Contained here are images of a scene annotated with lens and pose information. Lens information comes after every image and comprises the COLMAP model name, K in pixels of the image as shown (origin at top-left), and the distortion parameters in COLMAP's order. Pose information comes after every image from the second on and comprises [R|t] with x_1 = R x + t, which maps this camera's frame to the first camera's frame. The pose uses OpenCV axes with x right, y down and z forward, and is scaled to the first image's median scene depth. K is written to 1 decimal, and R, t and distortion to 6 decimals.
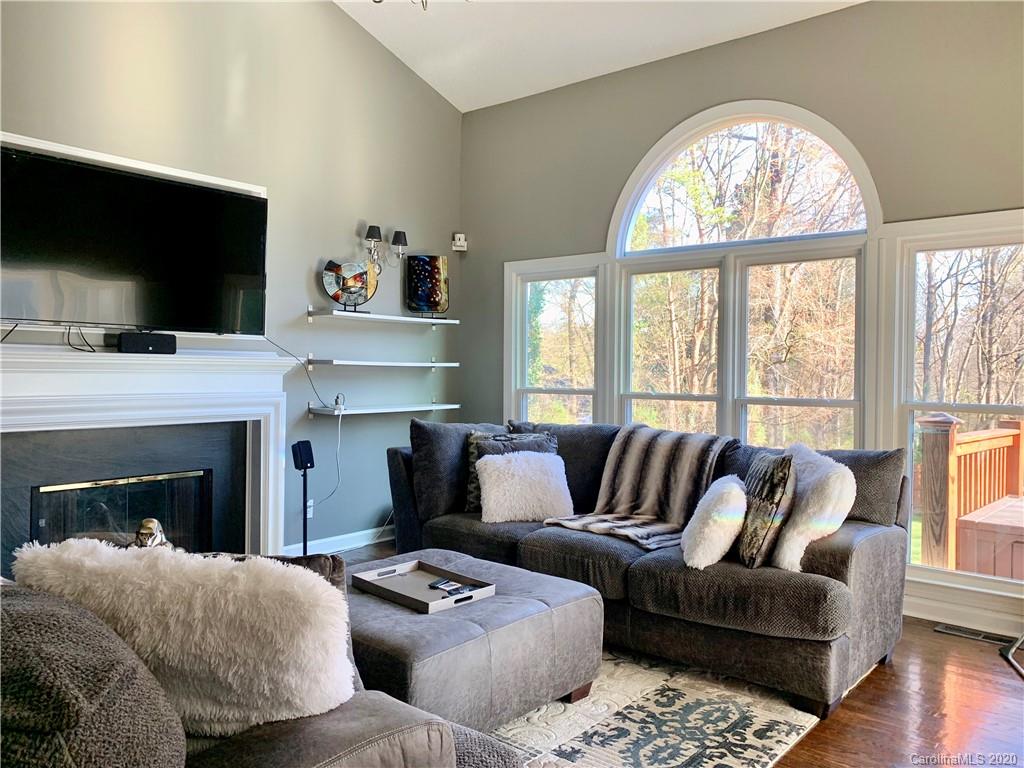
lens RADIAL K [[775.3, 0, 513.0], [0, 775.3, 380.3], [0, 0, 1]] dist [0.003948, -0.002547]
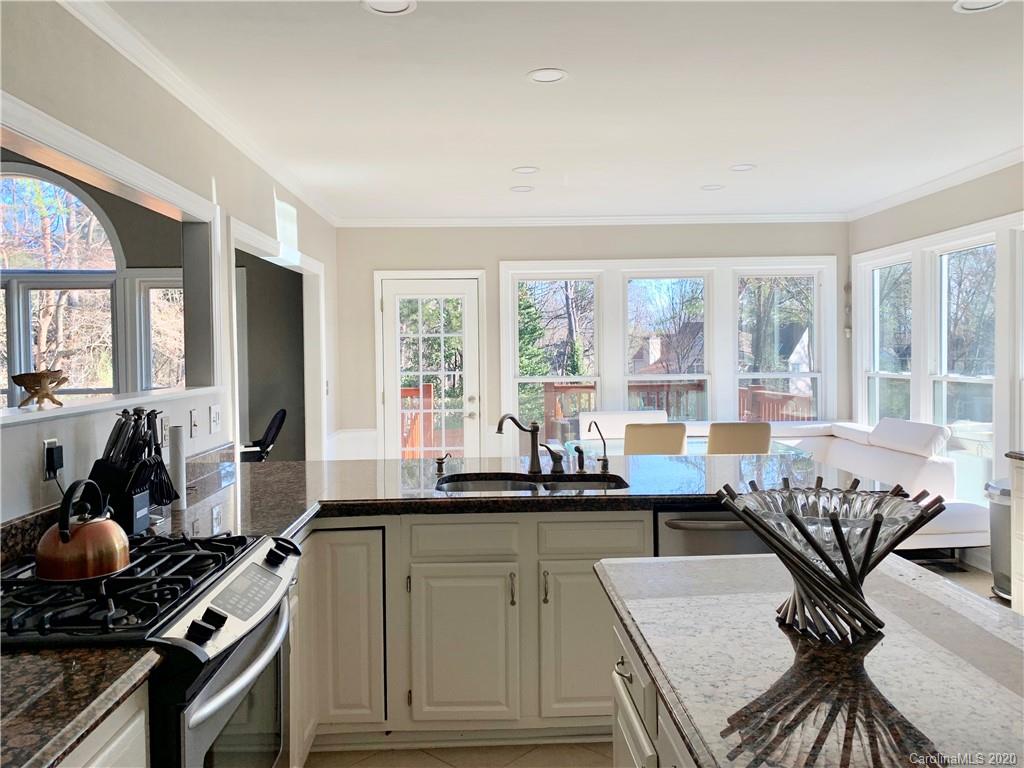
lens RADIAL K [[775.3, 0, 510.2], [0, 775.3, 382.0], [0, 0, 1]] dist [0.003948, -0.002547]
pose [[0.724474, -0.032165, 0.688552, -0.025845], [0.017471, 0.999447, 0.028306, -0.010086], [-0.689081, -0.008477, 0.724635, -0.558399]]
